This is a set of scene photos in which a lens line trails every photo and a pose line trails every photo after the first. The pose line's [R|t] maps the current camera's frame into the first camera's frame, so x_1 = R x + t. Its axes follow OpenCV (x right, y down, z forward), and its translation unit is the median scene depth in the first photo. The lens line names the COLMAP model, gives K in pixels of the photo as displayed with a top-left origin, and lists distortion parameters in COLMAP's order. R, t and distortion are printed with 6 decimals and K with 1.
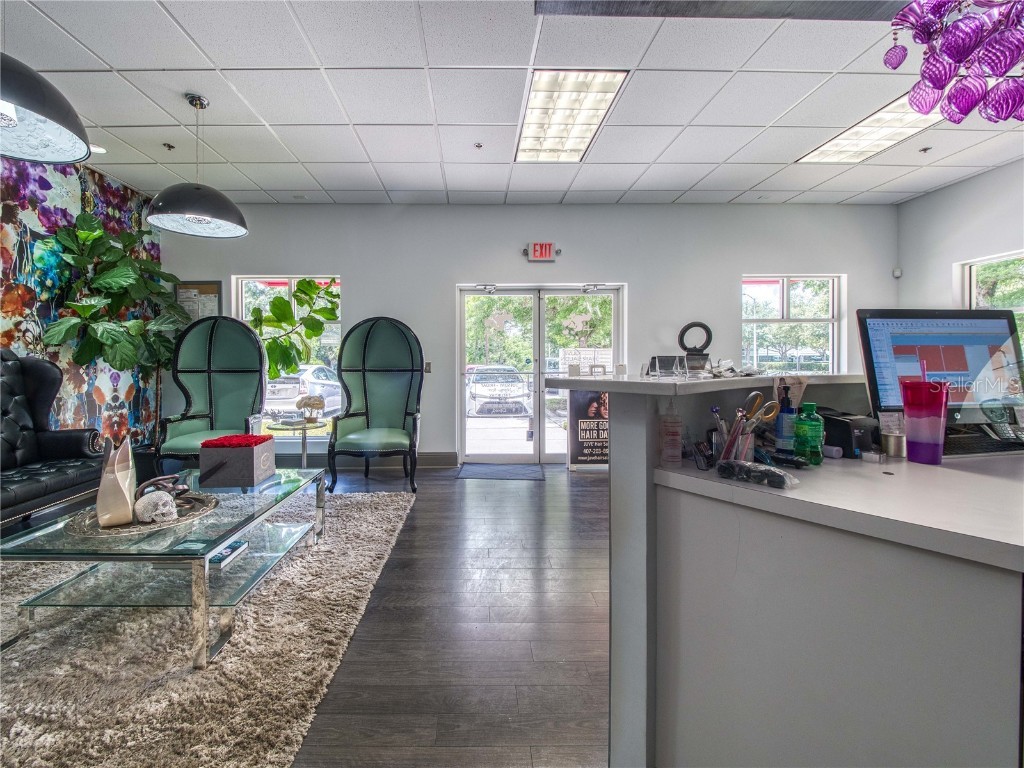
lens RADIAL K [[400.8, 0, 475.8], [0, 400.8, 356.2], [0, 0, 1]] dist [-0.001223, -0.000176]
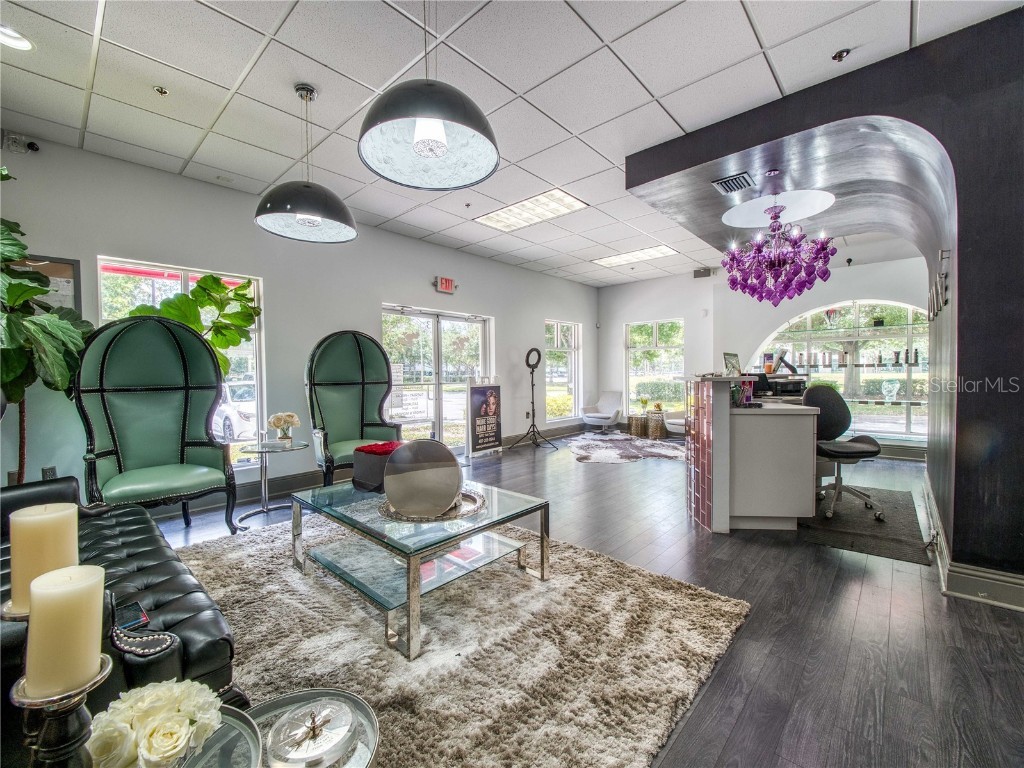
lens RADIAL K [[424.3, 0, 501.4], [0, 424.3, 382.4], [0, 0, 1]] dist [-0.001233, -0.000373]
pose [[0.684046, -0.021647, 0.729118, -0.682168], [0.004330, 0.999662, 0.025617, 0.004582], [-0.729426, -0.014366, 0.683909, -0.016544]]
